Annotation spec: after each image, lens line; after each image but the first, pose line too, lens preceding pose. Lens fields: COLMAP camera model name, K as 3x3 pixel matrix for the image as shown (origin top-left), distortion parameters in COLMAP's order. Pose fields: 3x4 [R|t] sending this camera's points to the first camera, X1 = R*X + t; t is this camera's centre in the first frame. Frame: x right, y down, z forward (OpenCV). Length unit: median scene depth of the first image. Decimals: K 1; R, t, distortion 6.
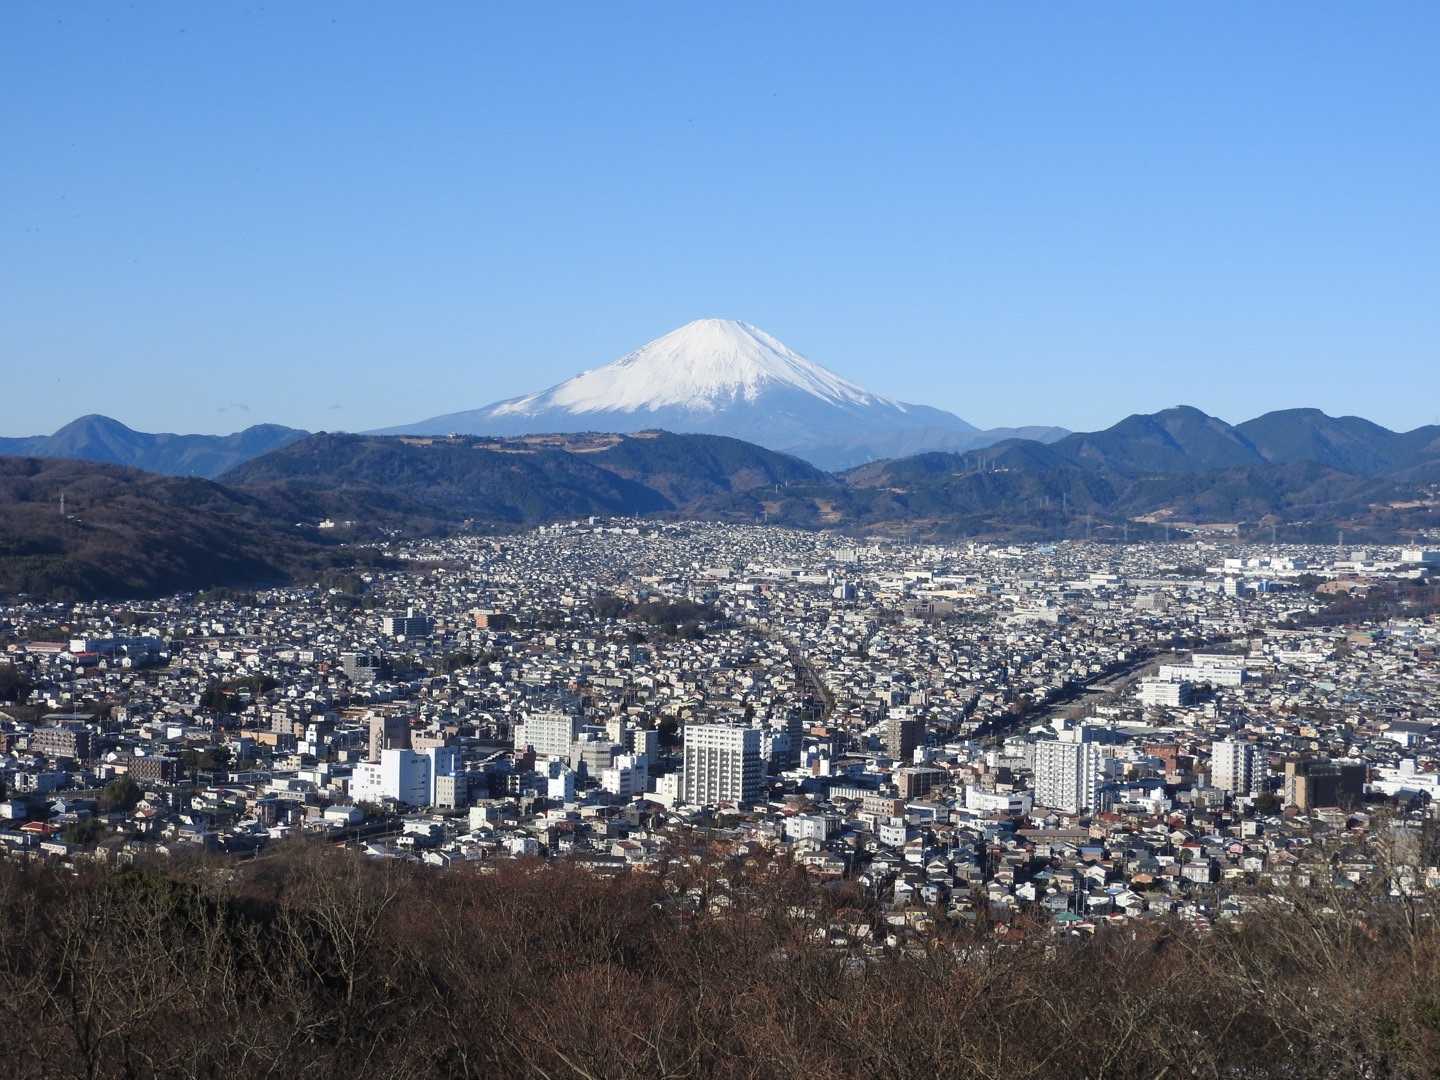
lens RADIAL K [[2707.3, 0, 720.0], [0, 2707.3, 540.0], [0, 0, 1]] dist [-0.005076, 0.113134]
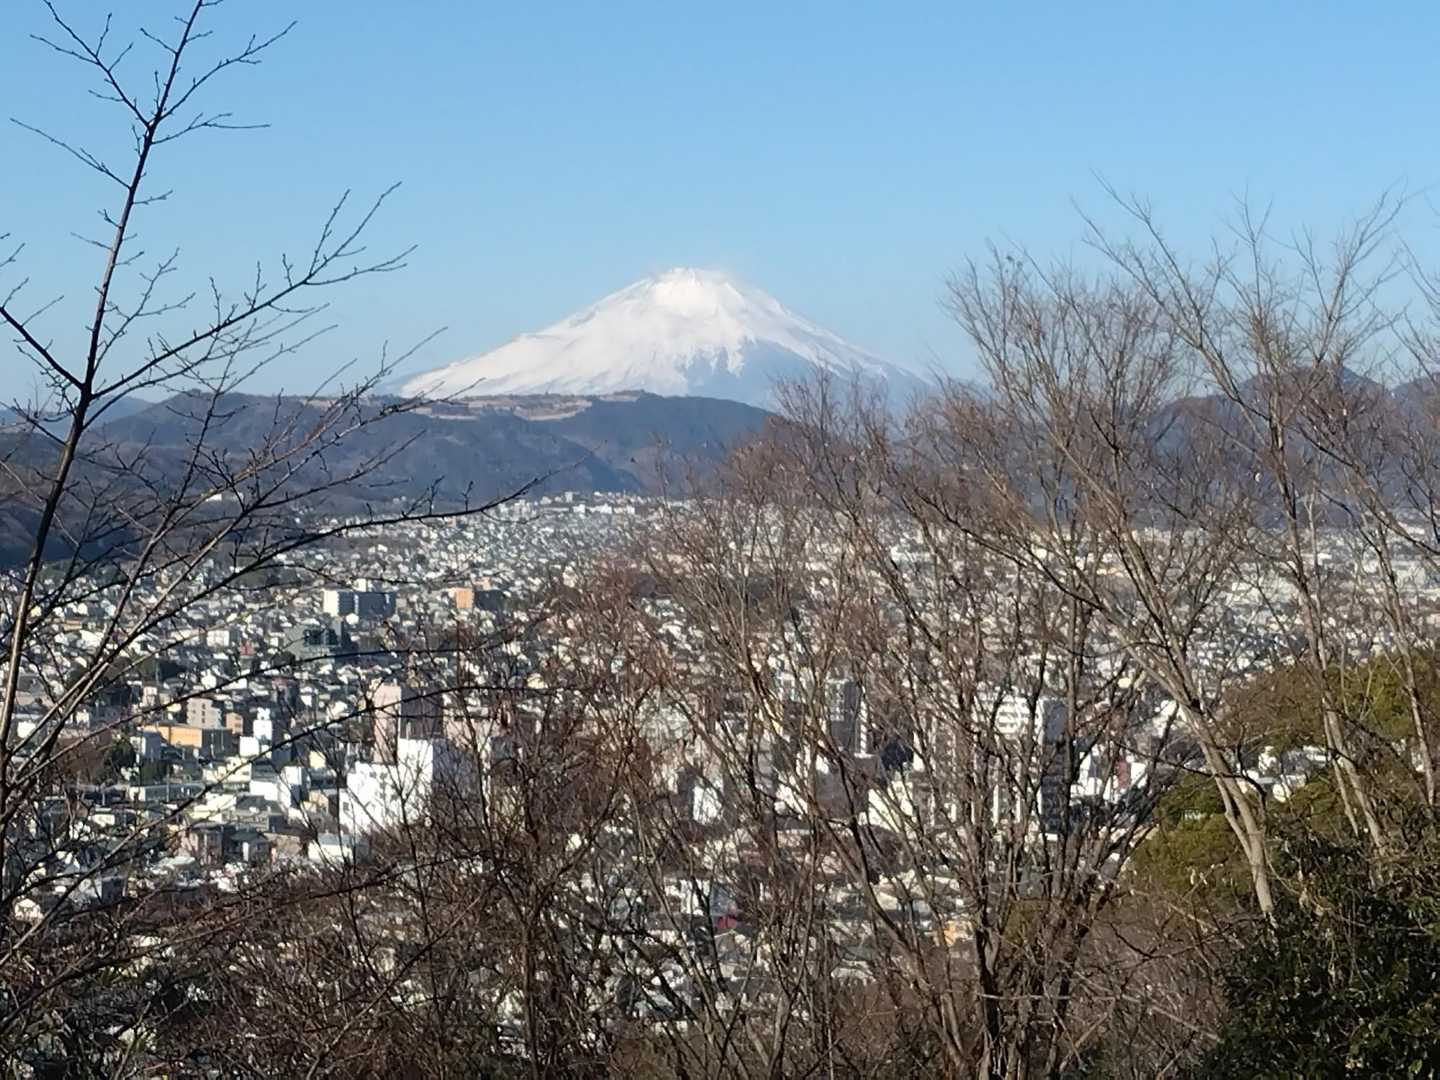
lens RADIAL K [[2707.3, 0, 720.0], [0, 2707.3, 540.0], [0, 0, 1]] dist [-0.005076, 0.113134]
pose [[0.996862, -0.004237, 0.079042, -0.088177], [0.007971, 0.998864, -0.046981, 0.053888], [-0.078753, 0.047464, 0.995764, 0.359416]]
